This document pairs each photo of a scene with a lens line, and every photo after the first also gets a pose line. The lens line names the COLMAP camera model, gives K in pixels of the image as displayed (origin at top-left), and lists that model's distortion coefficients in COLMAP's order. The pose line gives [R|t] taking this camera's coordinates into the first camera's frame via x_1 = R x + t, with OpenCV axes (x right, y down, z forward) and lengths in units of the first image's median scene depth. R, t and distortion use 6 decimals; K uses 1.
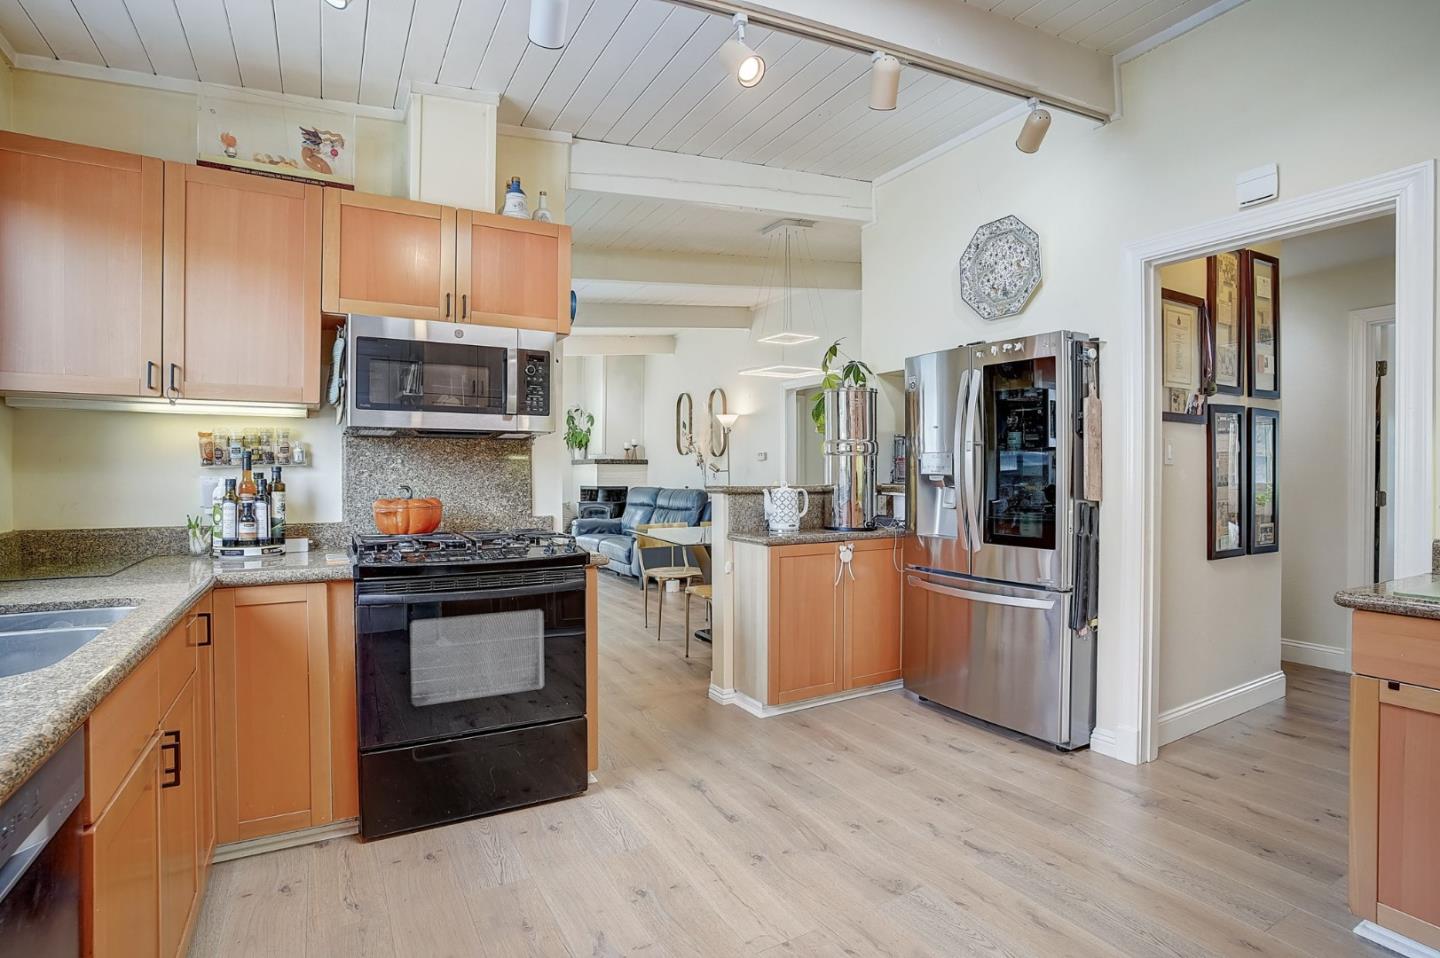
lens RADIAL K [[759.1, 0, 719.6], [0, 759.1, 472.9], [0, 0, 1]] dist [0.000198, 0.000363]
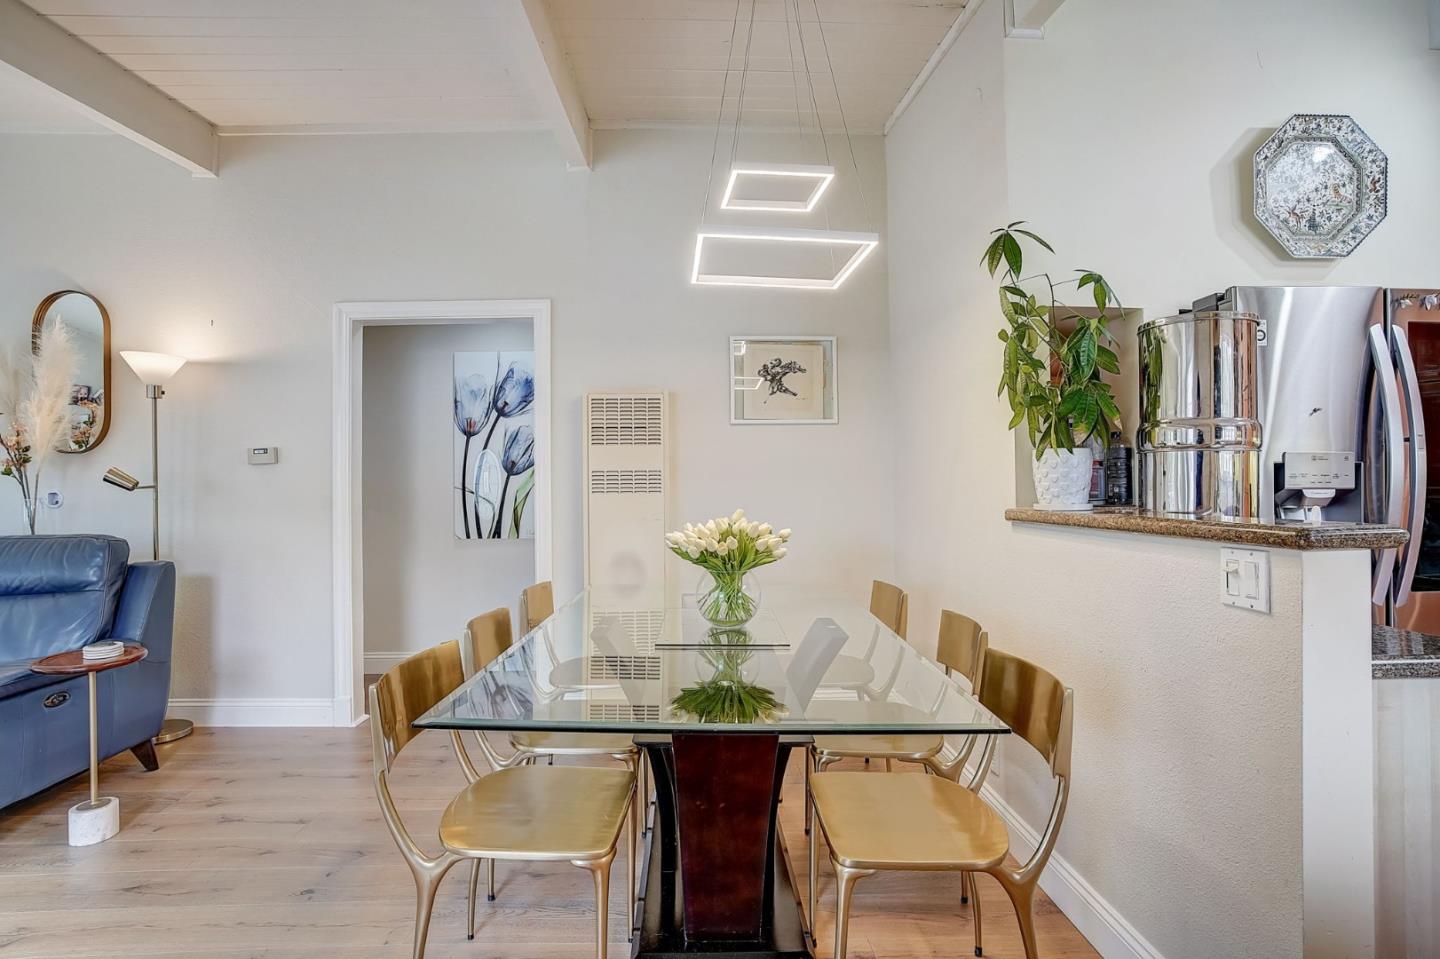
lens RADIAL K [[721.8, 0, 719.0], [0, 721.8, 484.8], [0, 0, 1]] dist [-0.004311, -0.001127]
pose [[0.455233, 0.008399, 0.890333, -0.251346], [0.003719, 0.999929, -0.011334, 0.001852], [-0.890365, 0.008471, 0.455169, 0.666390]]
